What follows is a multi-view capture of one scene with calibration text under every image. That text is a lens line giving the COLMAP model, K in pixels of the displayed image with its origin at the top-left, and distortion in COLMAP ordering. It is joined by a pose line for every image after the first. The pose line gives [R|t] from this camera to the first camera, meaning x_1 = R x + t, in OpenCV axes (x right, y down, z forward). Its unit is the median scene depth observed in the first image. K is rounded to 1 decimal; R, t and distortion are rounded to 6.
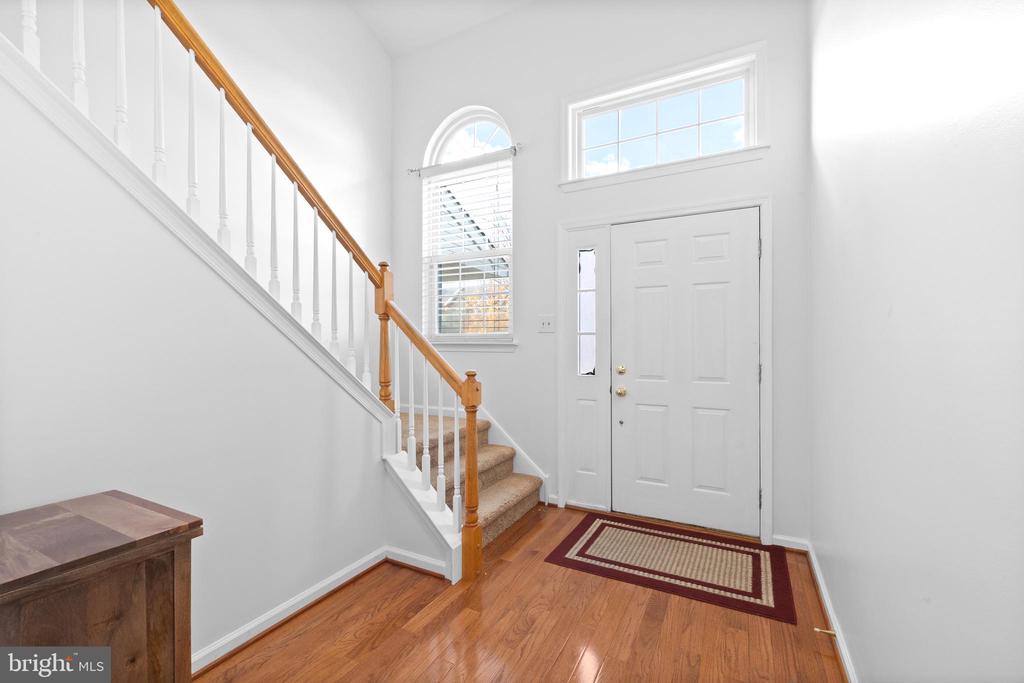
lens RADIAL K [[440.4, 0, 511.9], [0, 440.4, 341.6], [0, 0, 1]] dist [0.005091, 0.000316]
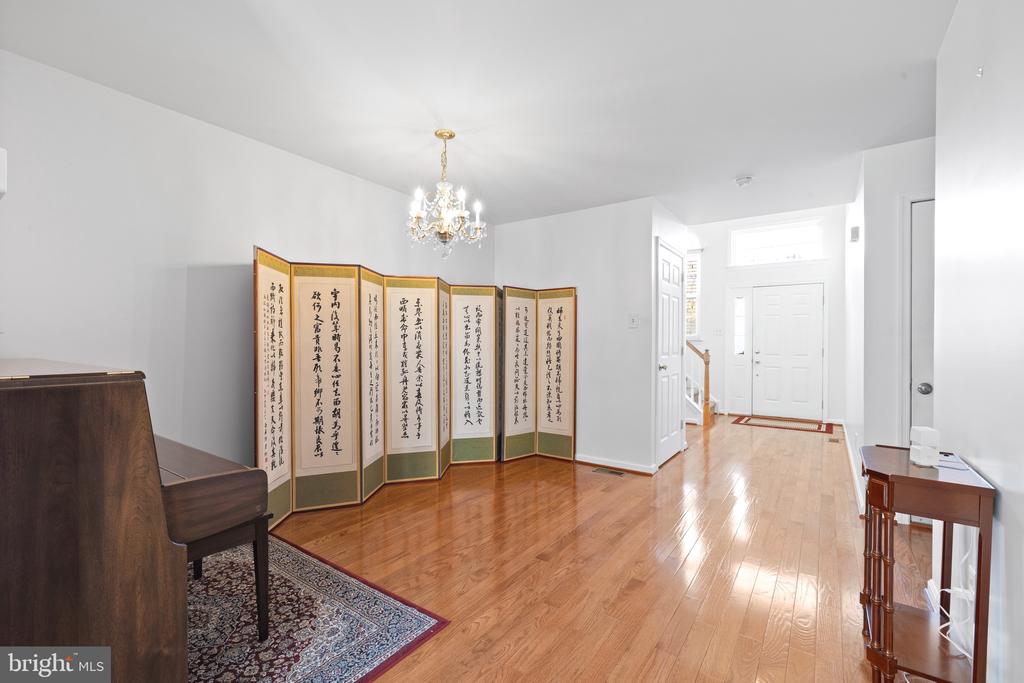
lens RADIAL K [[440.4, 0, 516.8], [0, 440.4, 342.5], [0, 0, 1]] dist [0.005091, 0.000316]
pose [[0.993486, 0.004457, -0.113863, -0.844907], [-0.003238, 0.999935, 0.010889, -0.004652], [0.113904, -0.010449, 0.993437, -1.622169]]
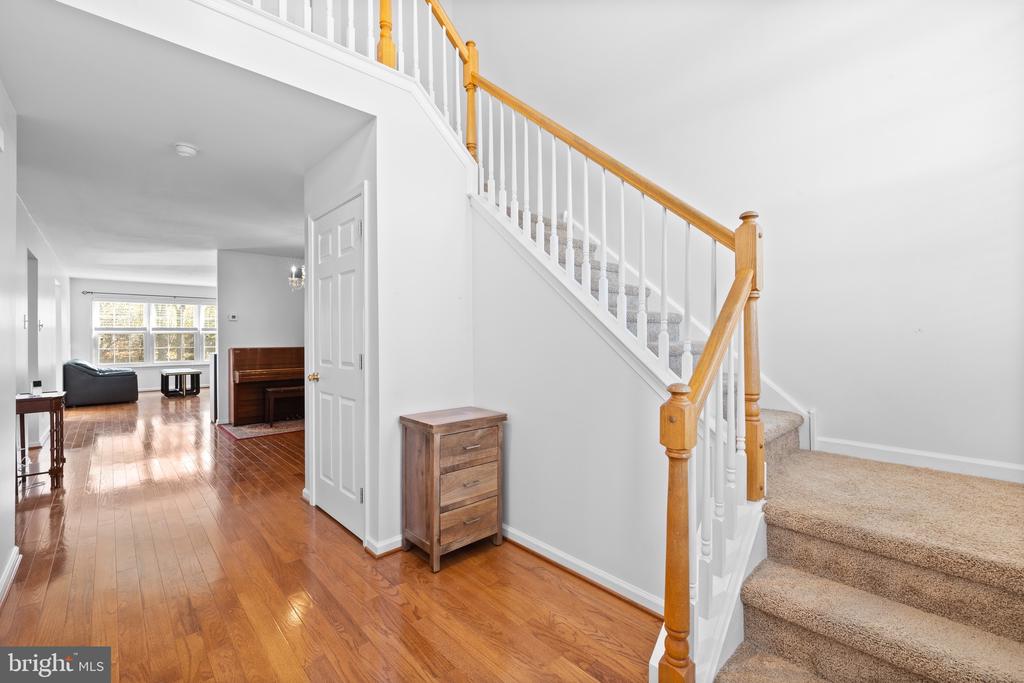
lens RADIAL K [[440.4, 0, 518.8], [0, 440.4, 340.2], [0, 0, 1]] dist [0.005091, 0.000316]
pose [[-0.327518, 0.016287, -0.944705, 0.449758], [0.007053, 0.999866, 0.014793, -0.003035], [0.944819, -0.001818, -0.327588, 0.892520]]
